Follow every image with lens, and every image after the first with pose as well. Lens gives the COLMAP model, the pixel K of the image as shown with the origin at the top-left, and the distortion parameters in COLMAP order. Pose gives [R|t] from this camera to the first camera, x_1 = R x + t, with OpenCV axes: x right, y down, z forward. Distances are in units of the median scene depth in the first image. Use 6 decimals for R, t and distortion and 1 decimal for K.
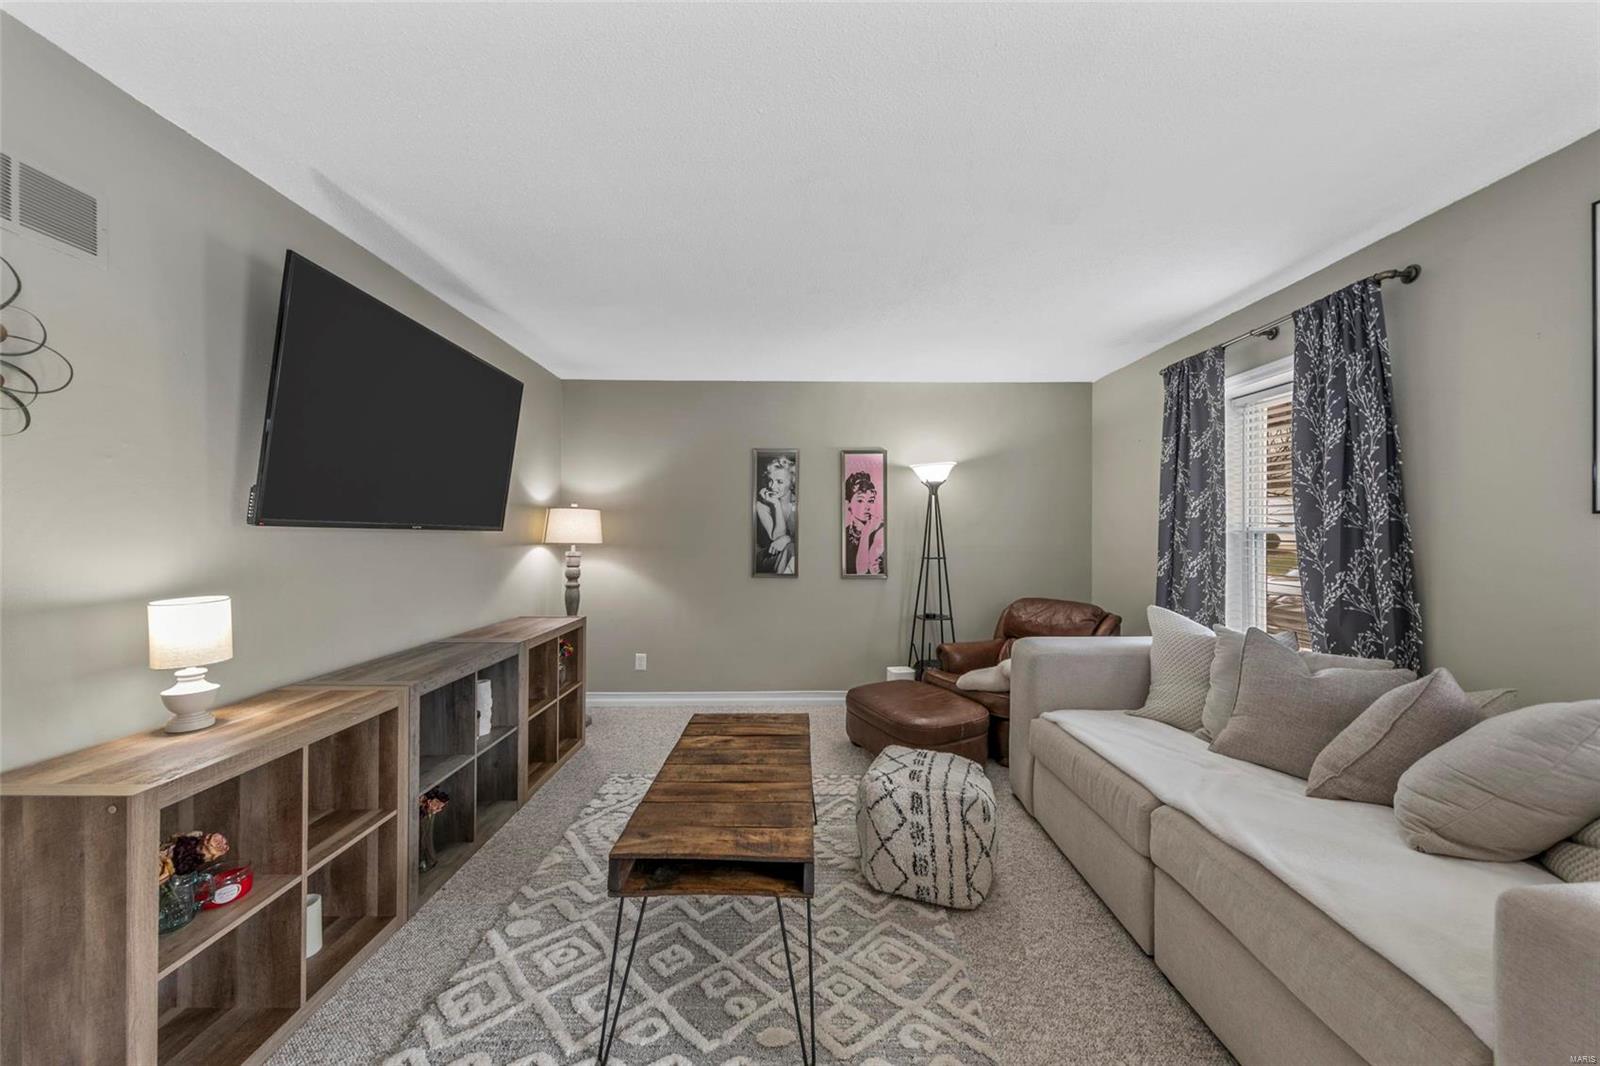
lens RADIAL K [[564.0, 0, 800.3], [0, 564.0, 532.6], [0, 0, 1]] dist [0.004718, -0.000612]
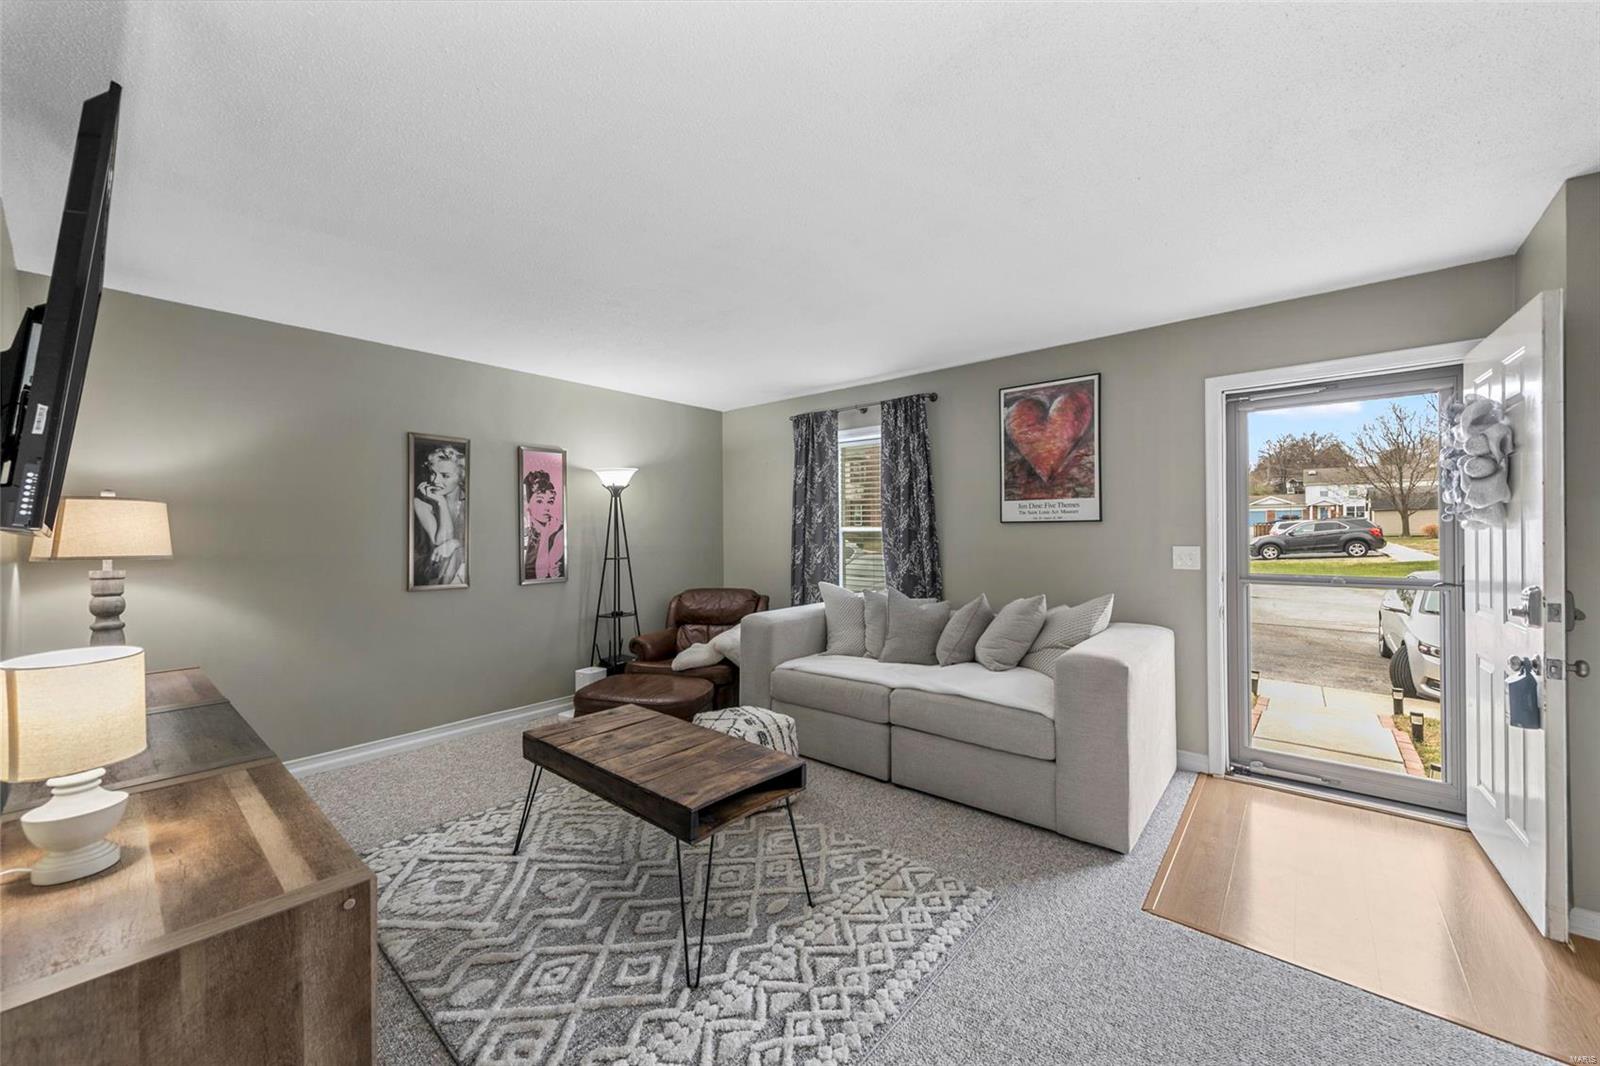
lens RADIAL K [[607.6, 0, 809.3], [0, 607.6, 534.1], [0, 0, 1]] dist [0.001895, 0.000018]
pose [[0.642203, -0.007807, 0.766495, -0.533648], [0.008742, 0.999958, 0.002860, -0.000684], [-0.766485, 0.004864, 0.642244, 0.001803]]
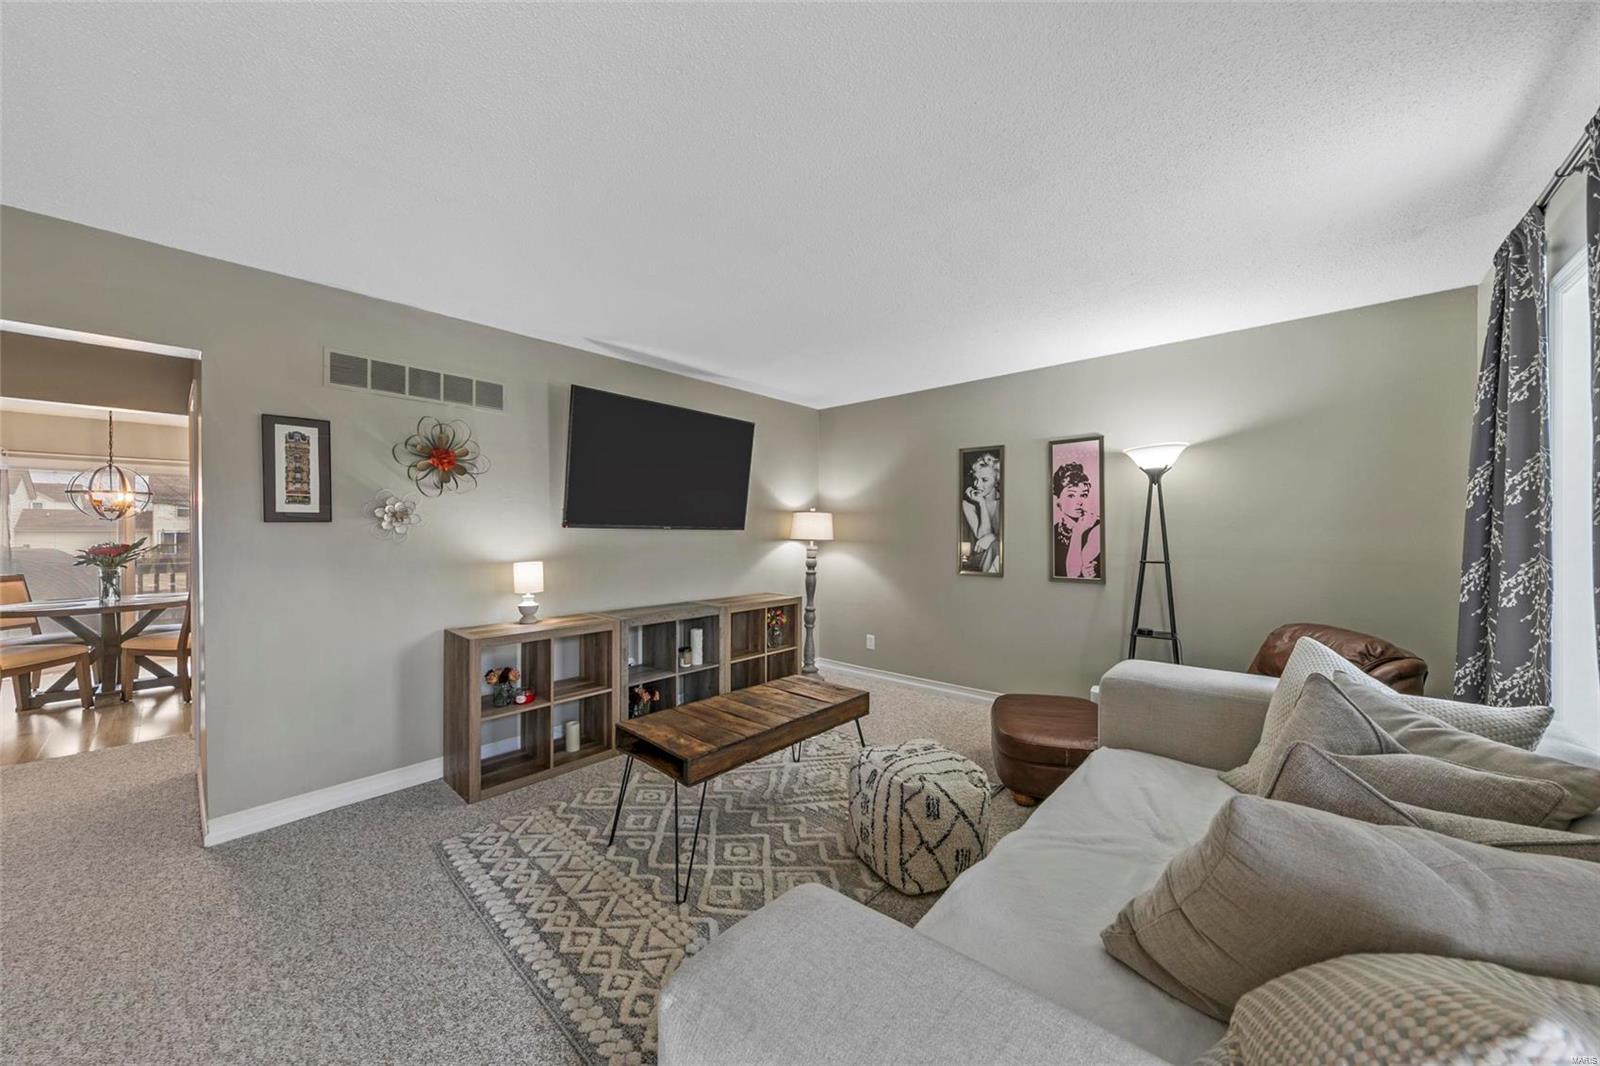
lens RADIAL K [[564.0, 0, 798.4], [0, 564.0, 532.0], [0, 0, 1]] dist [0.004718, -0.000612]
pose [[0.731251, 0.000758, -0.682108, 0.558072], [0.000050, 0.999999, 0.001165, 0.000982], [0.682108, -0.000886, 0.731251, 0.070158]]
